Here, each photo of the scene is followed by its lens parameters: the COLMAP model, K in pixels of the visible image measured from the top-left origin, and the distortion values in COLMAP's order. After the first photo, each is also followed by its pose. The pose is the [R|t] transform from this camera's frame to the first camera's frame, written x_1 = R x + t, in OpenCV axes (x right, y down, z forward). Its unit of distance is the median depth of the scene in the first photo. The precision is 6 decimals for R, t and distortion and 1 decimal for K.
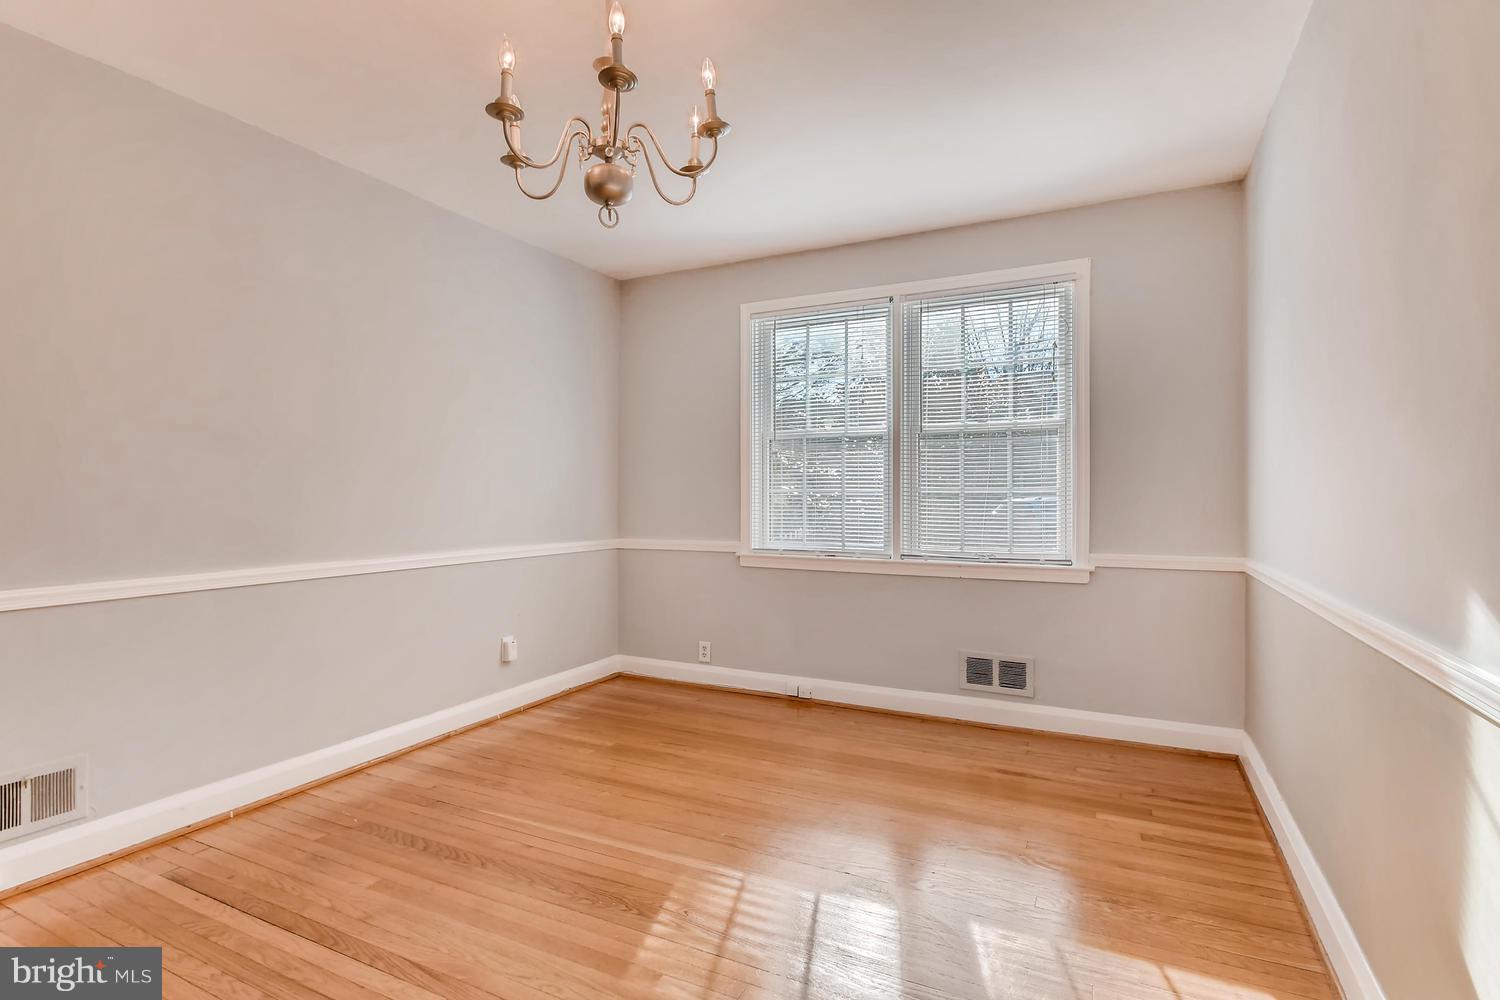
lens RADIAL K [[741.3, 0, 748.9], [0, 741.3, 495.0], [0, 0, 1]] dist [0.002034, -0.001145]
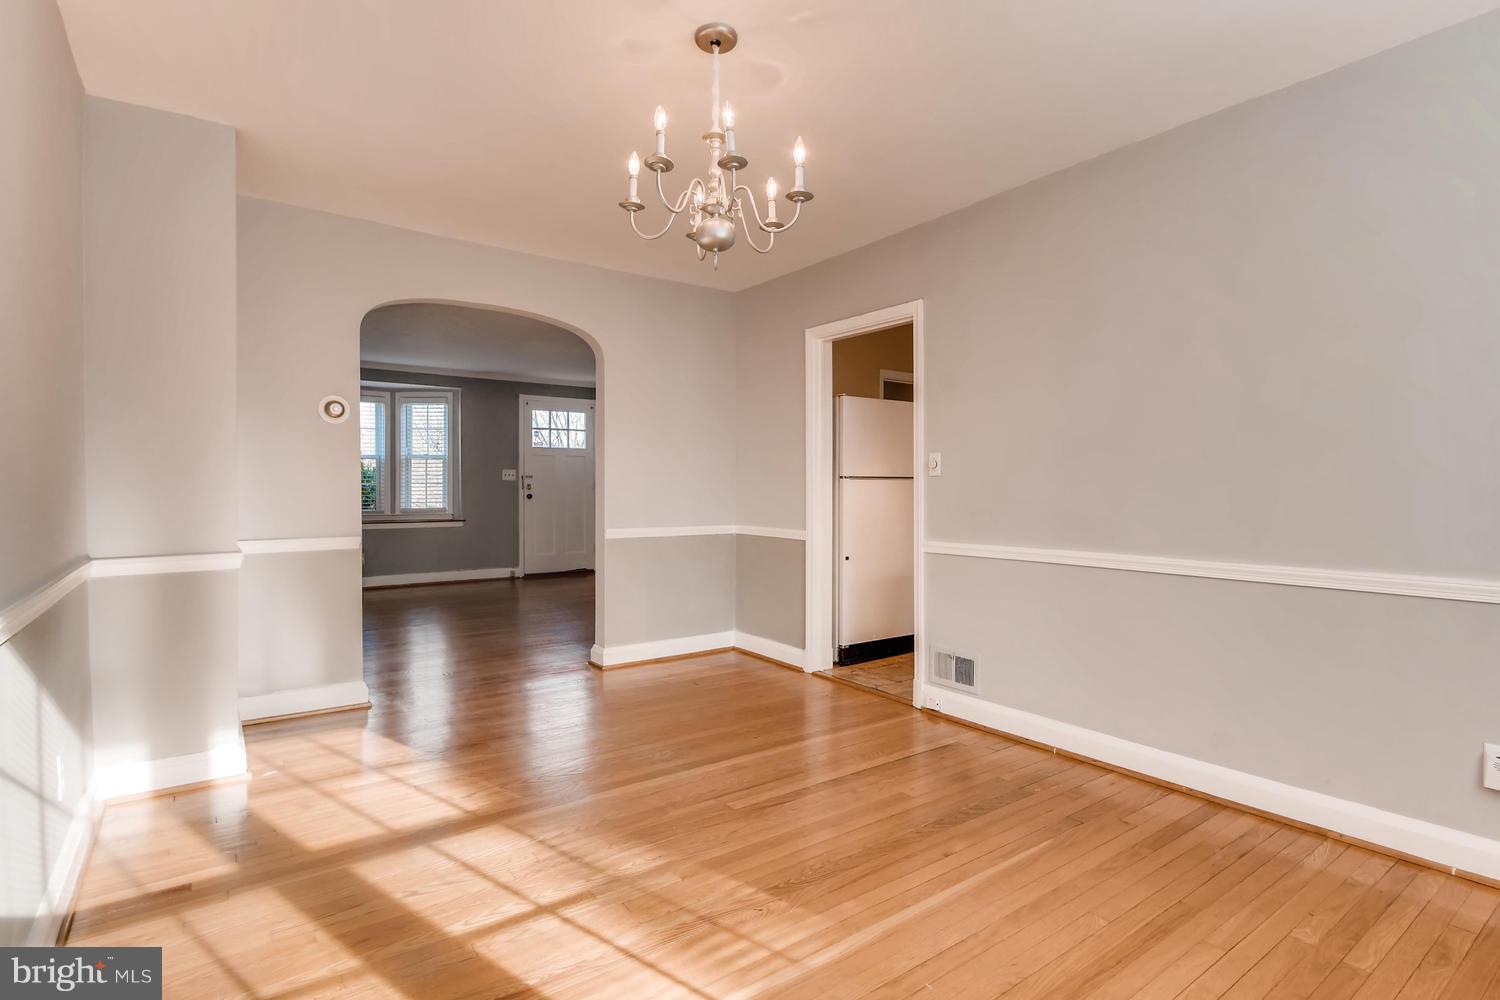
lens RADIAL K [[741.3, 0, 747.4], [0, 741.3, 499.4], [0, 0, 1]] dist [0.002034, -0.001145]
pose [[-0.458309, 0.013691, -0.888687, 0.636902], [-0.001556, 0.999867, 0.016206, -0.004508], [0.888791, 0.008811, -0.458227, 1.138826]]
